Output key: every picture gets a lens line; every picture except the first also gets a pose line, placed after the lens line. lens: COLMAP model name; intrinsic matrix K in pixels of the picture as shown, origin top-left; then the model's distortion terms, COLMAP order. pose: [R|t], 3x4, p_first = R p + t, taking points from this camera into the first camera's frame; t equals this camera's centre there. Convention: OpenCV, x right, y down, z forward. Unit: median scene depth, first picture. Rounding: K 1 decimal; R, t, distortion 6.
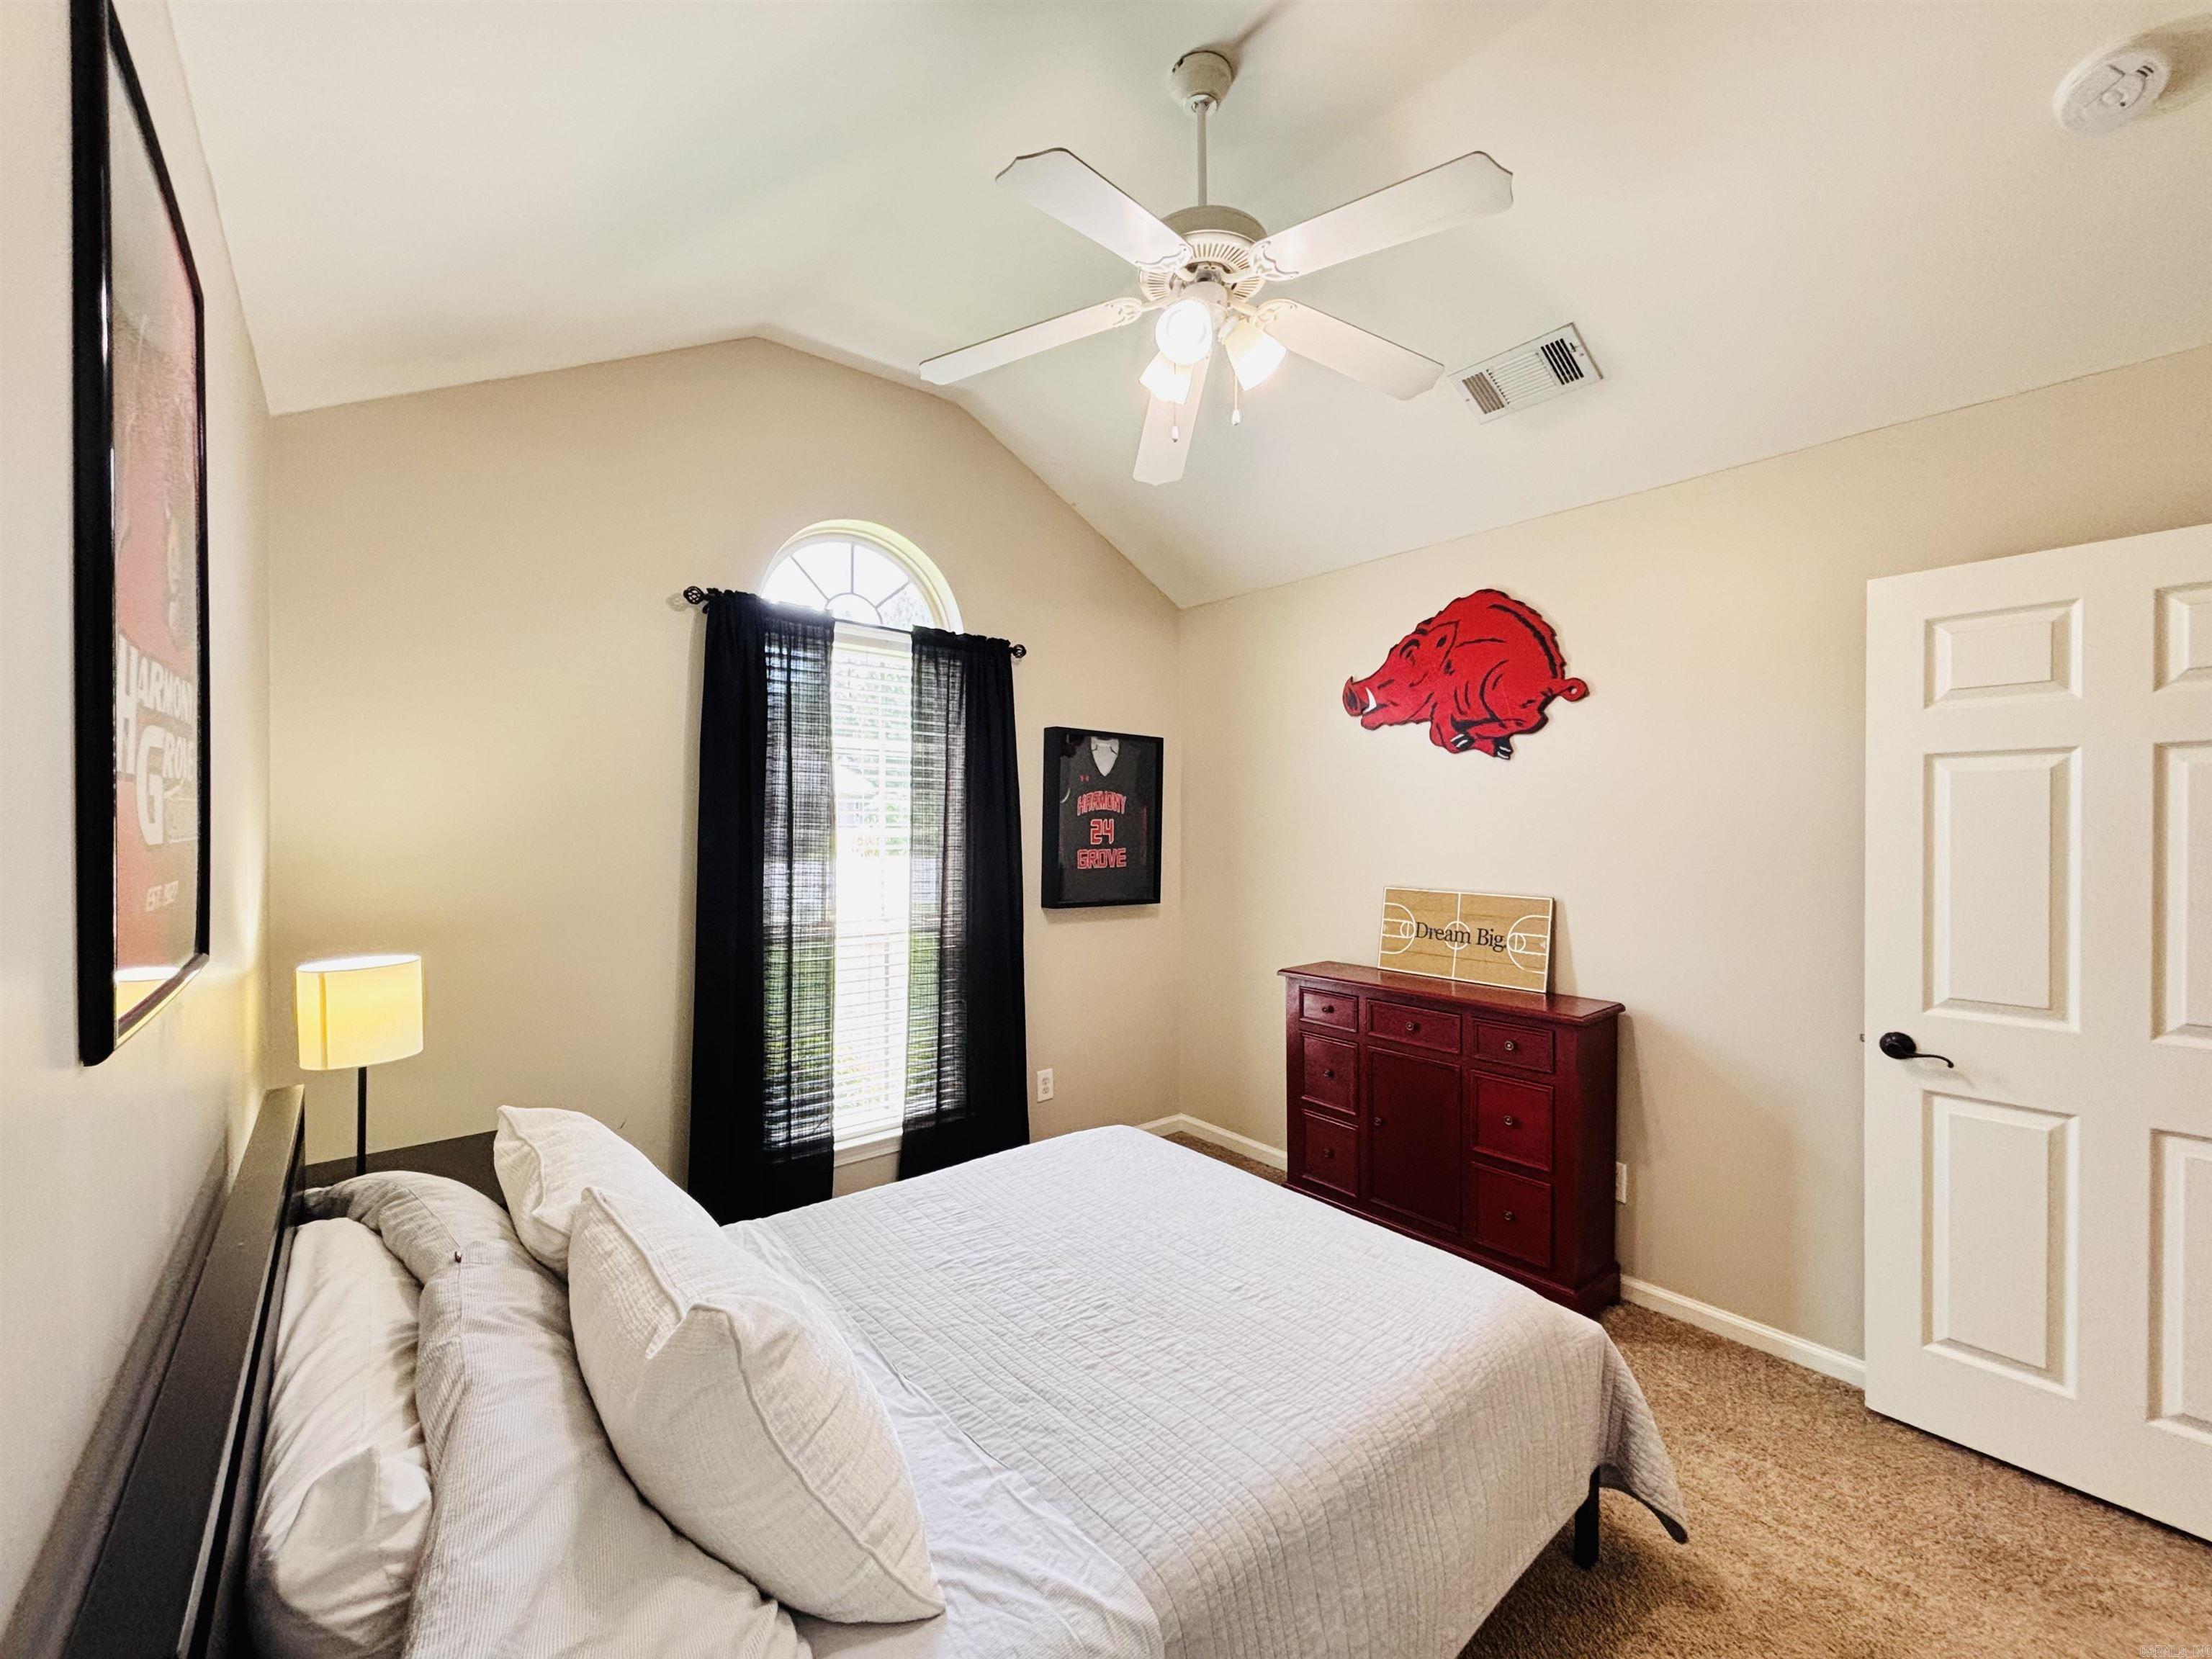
lens RADIAL K [[892.4, 0, 1101.4], [0, 892.4, 832.6], [0, 0, 1]] dist [0.000089, 0.000275]
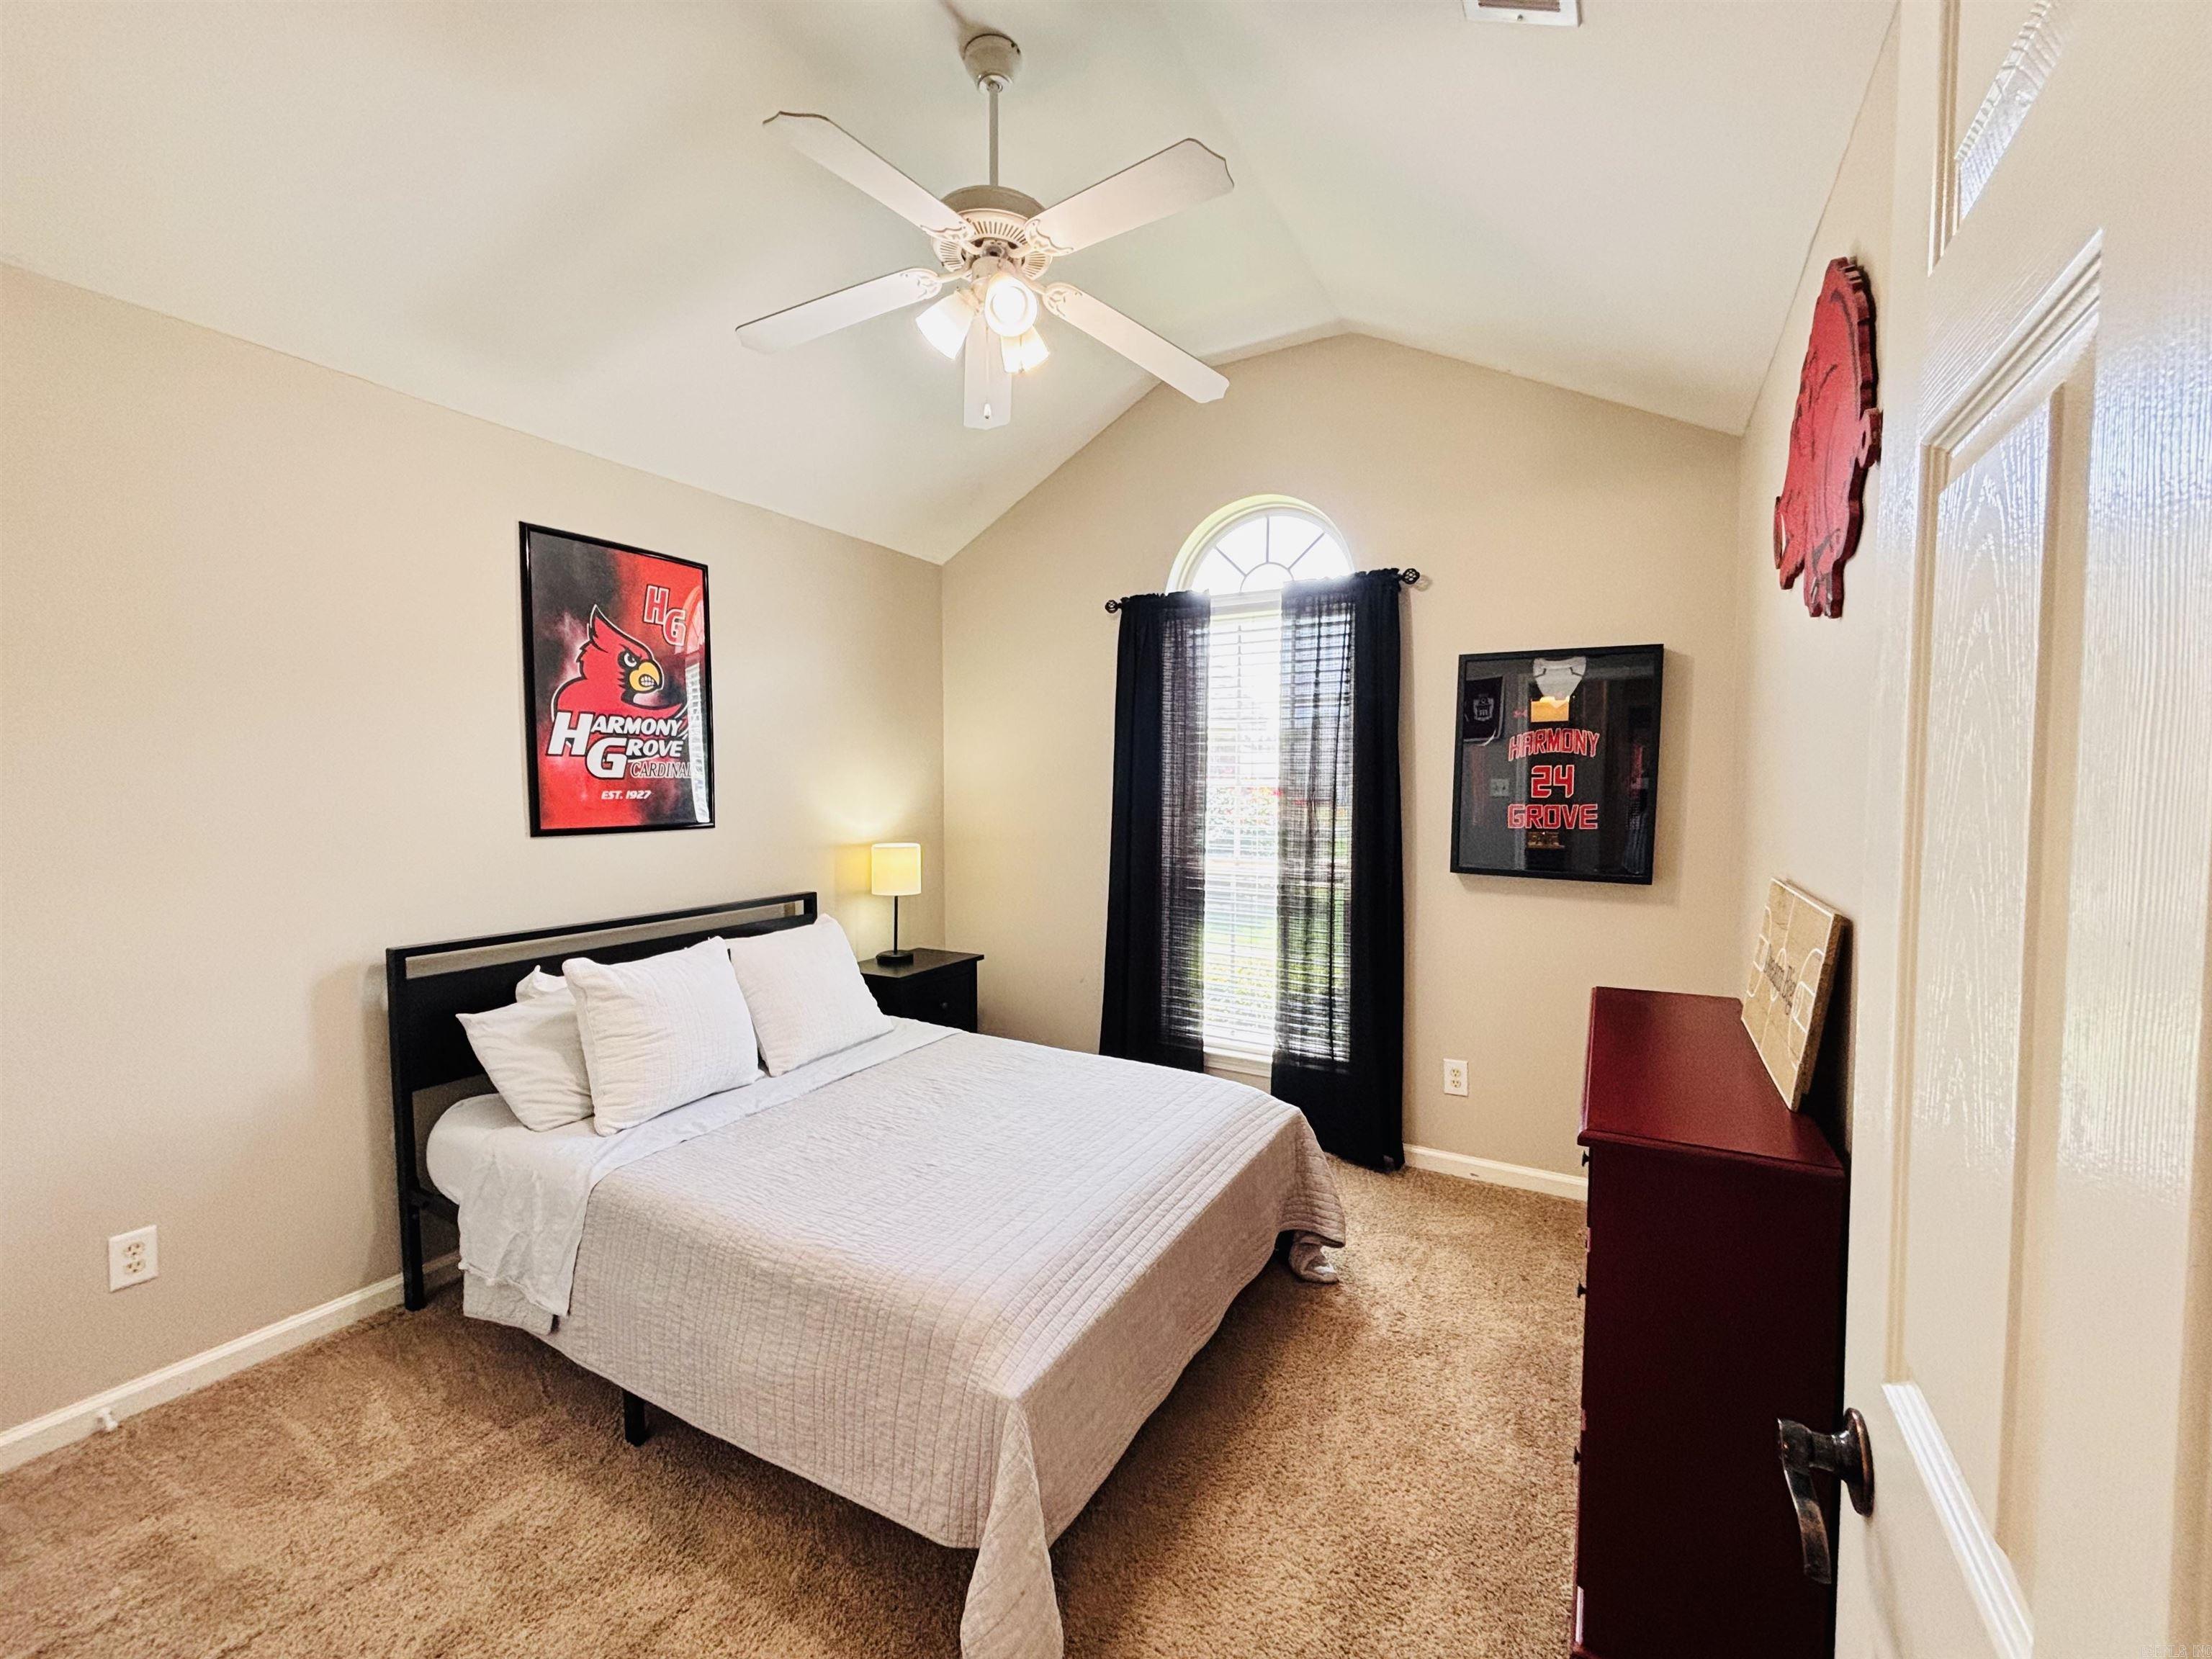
lens RADIAL K [[892.4, 0, 1101.4], [0, 892.4, 832.6], [0, 0, 1]] dist [0.000089, 0.000275]
pose [[0.337548, 0.046837, -0.940142, 0.643862], [-0.009158, 0.998877, 0.046475, 0.011488], [0.941264, -0.007078, 0.337598, 0.408545]]
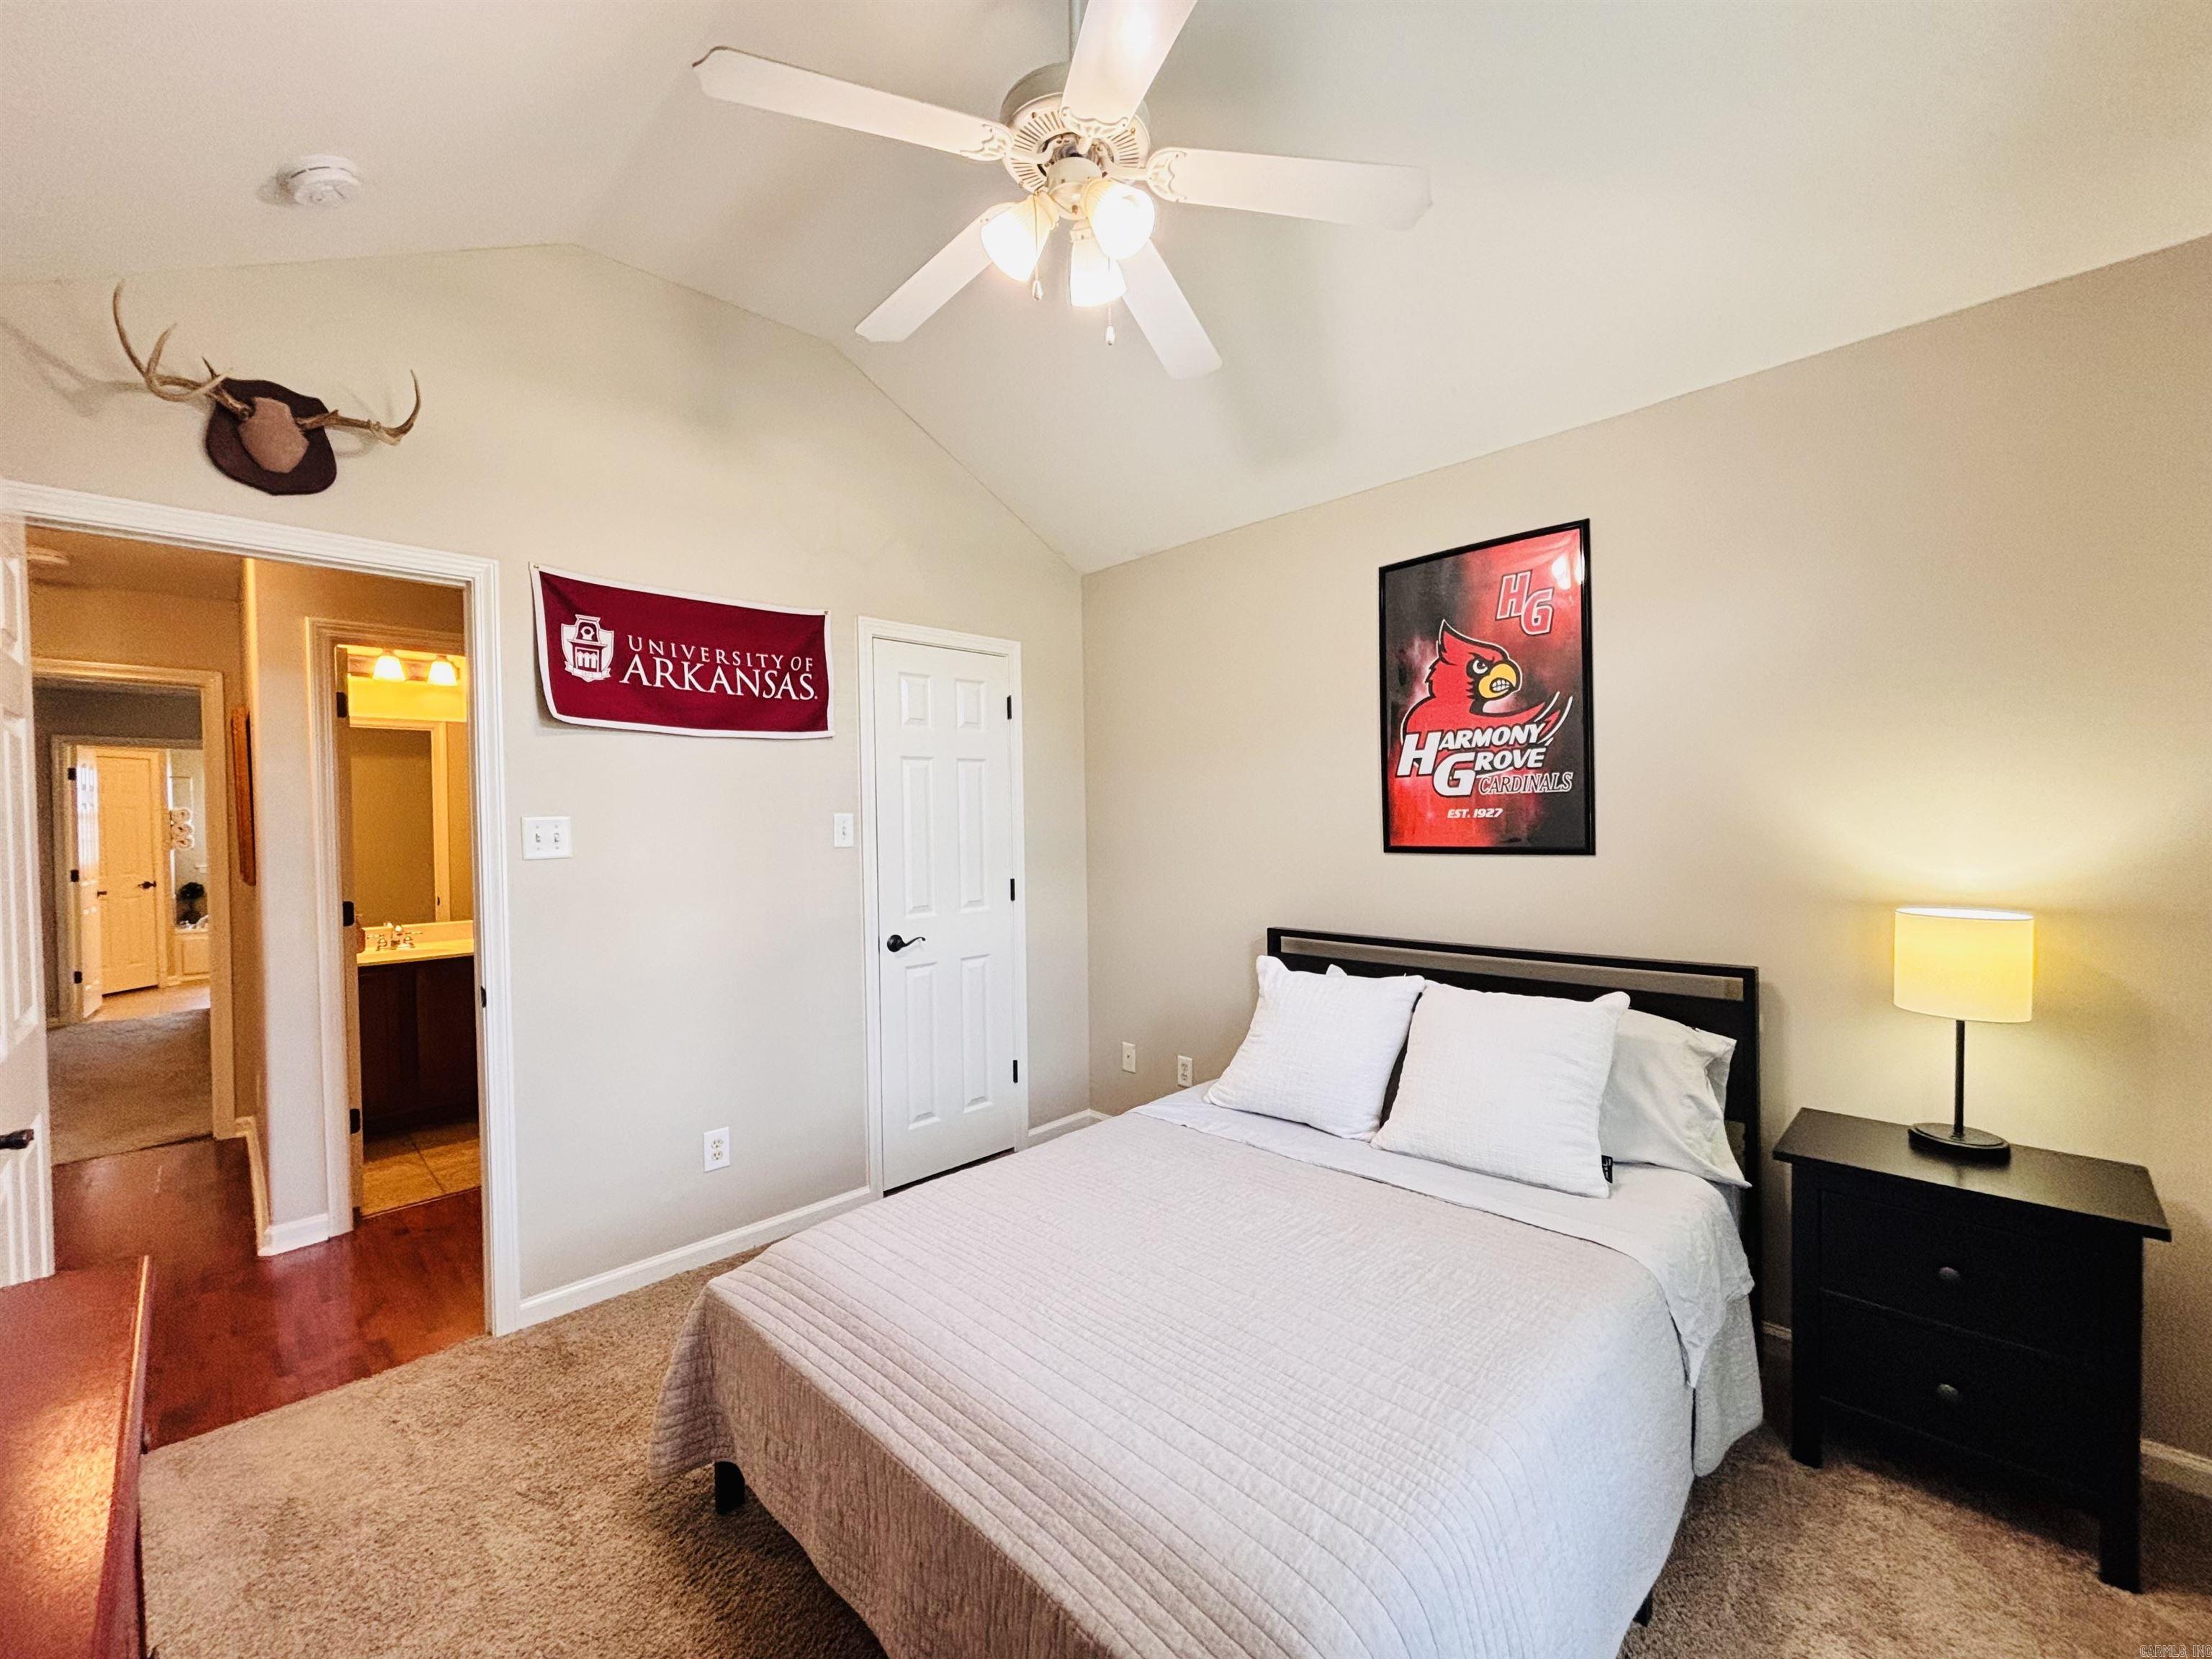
lens RADIAL K [[892.4, 0, 1101.4], [0, 892.4, 832.6], [0, 0, 1]] dist [0.000089, 0.000275]
pose [[-0.996812, 0.020703, -0.077056, 0.092795], [0.018422, 0.999375, 0.030185, 0.006630], [0.077633, 0.028669, -0.996570, 1.016694]]
